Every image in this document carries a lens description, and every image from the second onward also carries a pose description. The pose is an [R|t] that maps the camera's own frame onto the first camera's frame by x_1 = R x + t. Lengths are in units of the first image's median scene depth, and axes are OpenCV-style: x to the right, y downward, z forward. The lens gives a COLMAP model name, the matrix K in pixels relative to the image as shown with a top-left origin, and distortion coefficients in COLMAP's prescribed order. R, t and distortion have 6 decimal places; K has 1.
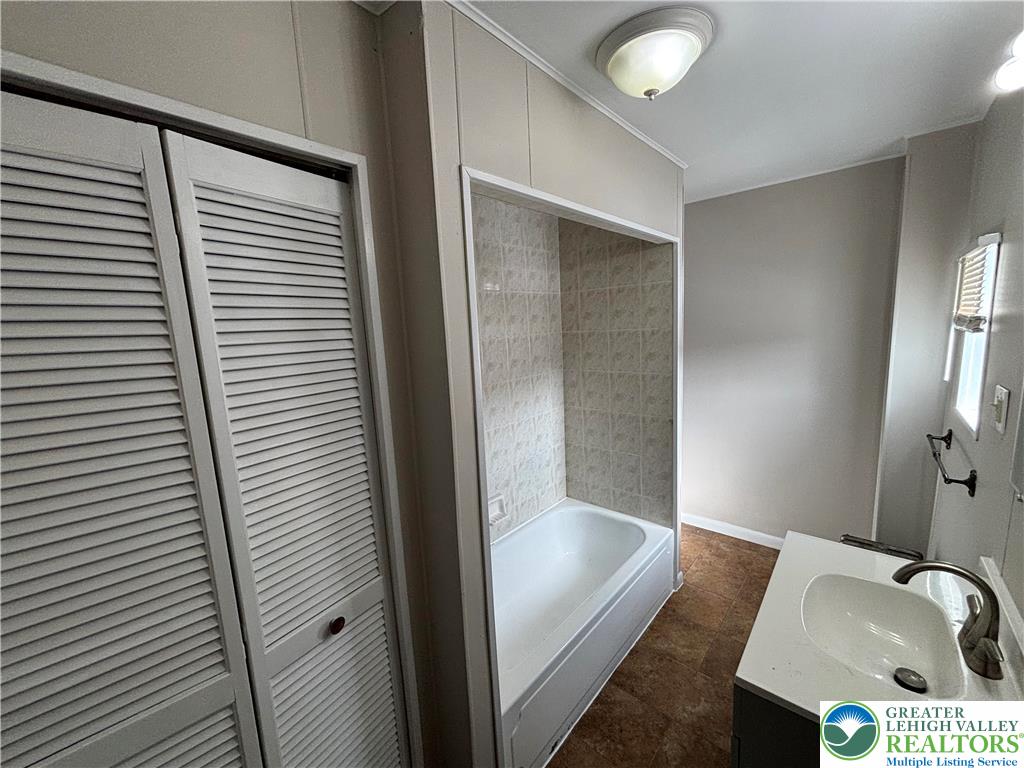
lens RADIAL K [[411.9, 0, 512.0], [0, 411.9, 384.0], [0, 0, 1]] dist [0.000319, 0.000021]
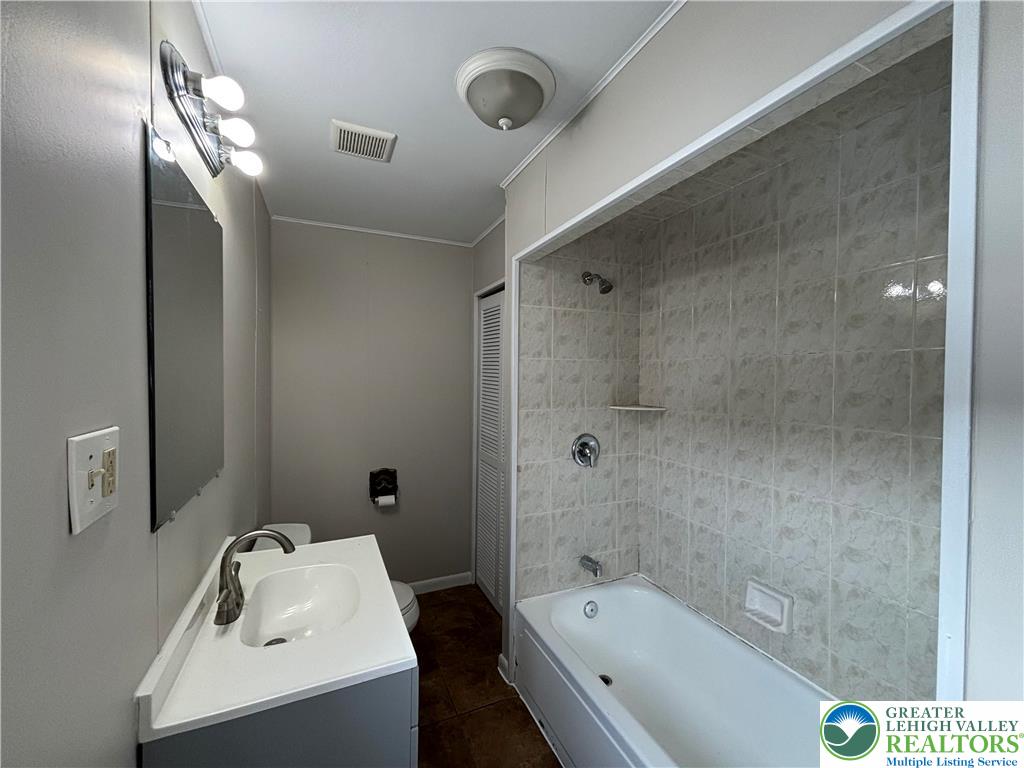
lens RADIAL K [[411.9, 0, 512.0], [0, 411.9, 384.0], [0, 0, 1]] dist [0.000319, 0.000021]
pose [[-0.409851, 0.067111, -0.909680, 0.732990], [-0.116824, 0.985214, 0.125318, -0.092898], [0.904640, 0.157634, -0.395951, 0.837679]]
